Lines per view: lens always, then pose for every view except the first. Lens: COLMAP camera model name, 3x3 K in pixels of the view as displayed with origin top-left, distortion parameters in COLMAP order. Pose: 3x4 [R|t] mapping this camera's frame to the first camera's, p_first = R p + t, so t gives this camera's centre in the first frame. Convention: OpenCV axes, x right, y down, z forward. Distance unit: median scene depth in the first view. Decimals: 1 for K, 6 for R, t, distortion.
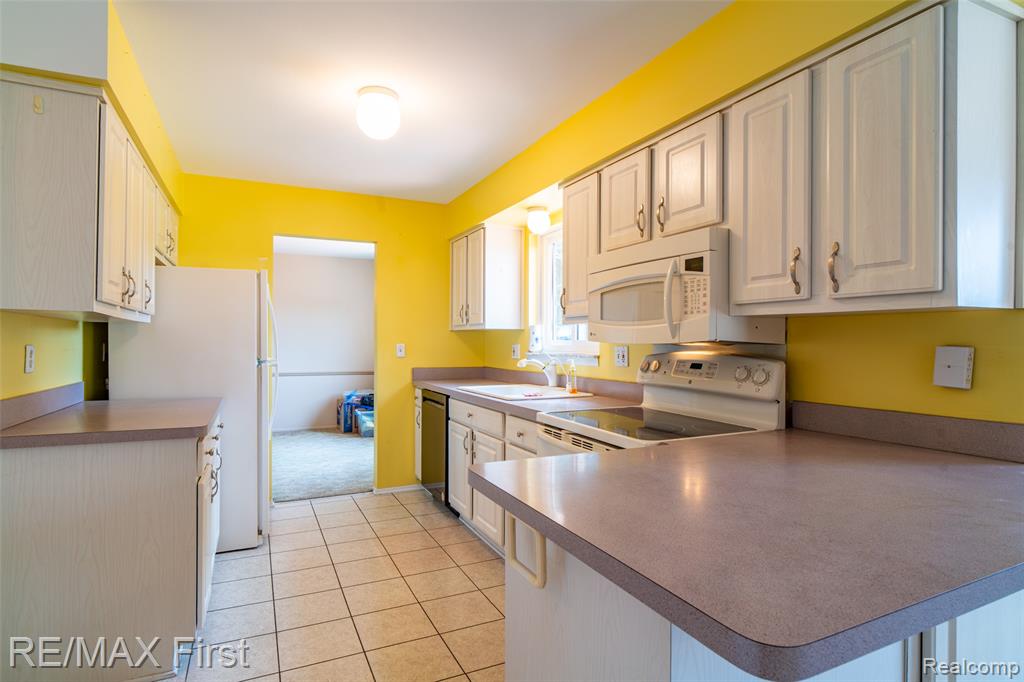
lens RADIAL K [[536.4, 0, 520.7], [0, 536.4, 340.1], [0, 0, 1]] dist [-0.001391, 0.000974]
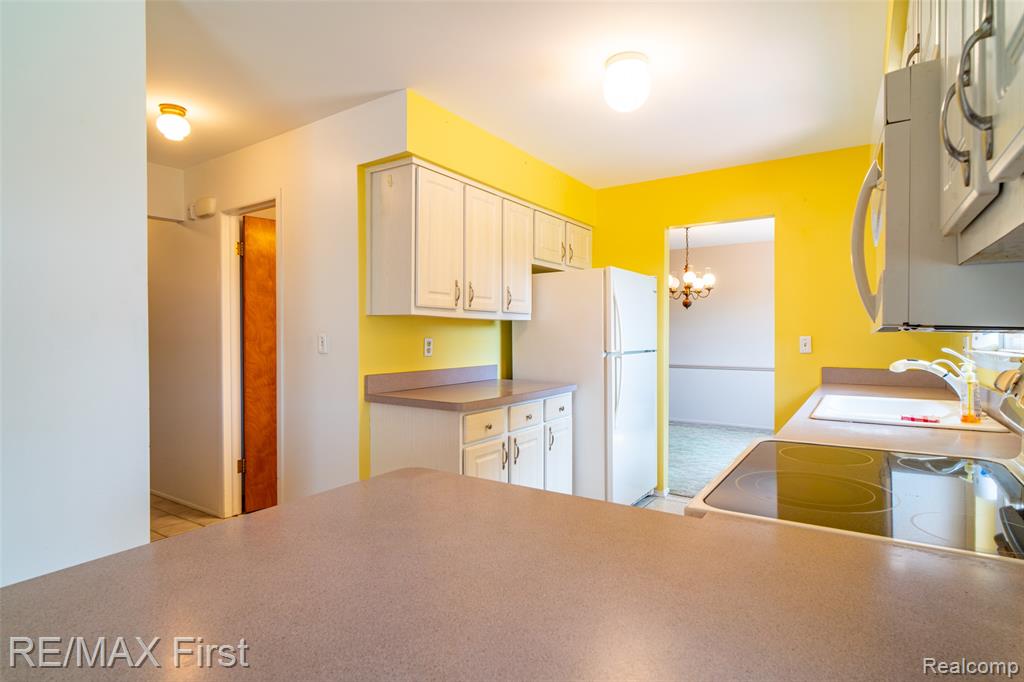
lens RADIAL K [[536.4, 0, 514.8], [0, 536.4, 338.0], [0, 0, 1]] dist [-0.001391, 0.000974]
pose [[0.495206, -0.001758, -0.868774, 0.348982], [0.008679, 0.999958, 0.002923, 0.005010], [0.868732, -0.008988, 0.495200, 0.315660]]
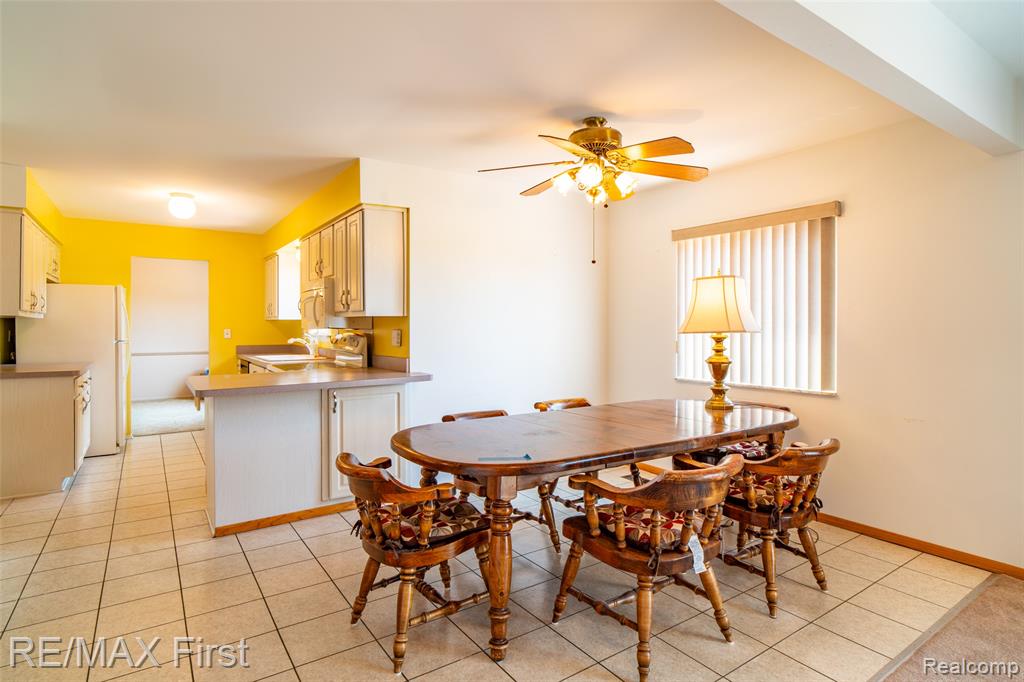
lens RADIAL K [[536.4, 0, 521.6], [0, 536.4, 323.3], [0, 0, 1]] dist [-0.001391, 0.000974]
pose [[0.988933, -0.005755, 0.148252, 0.497012], [0.005957, 0.999982, -0.000918, -0.005471], [-0.148244, 0.001791, 0.988949, -0.810091]]
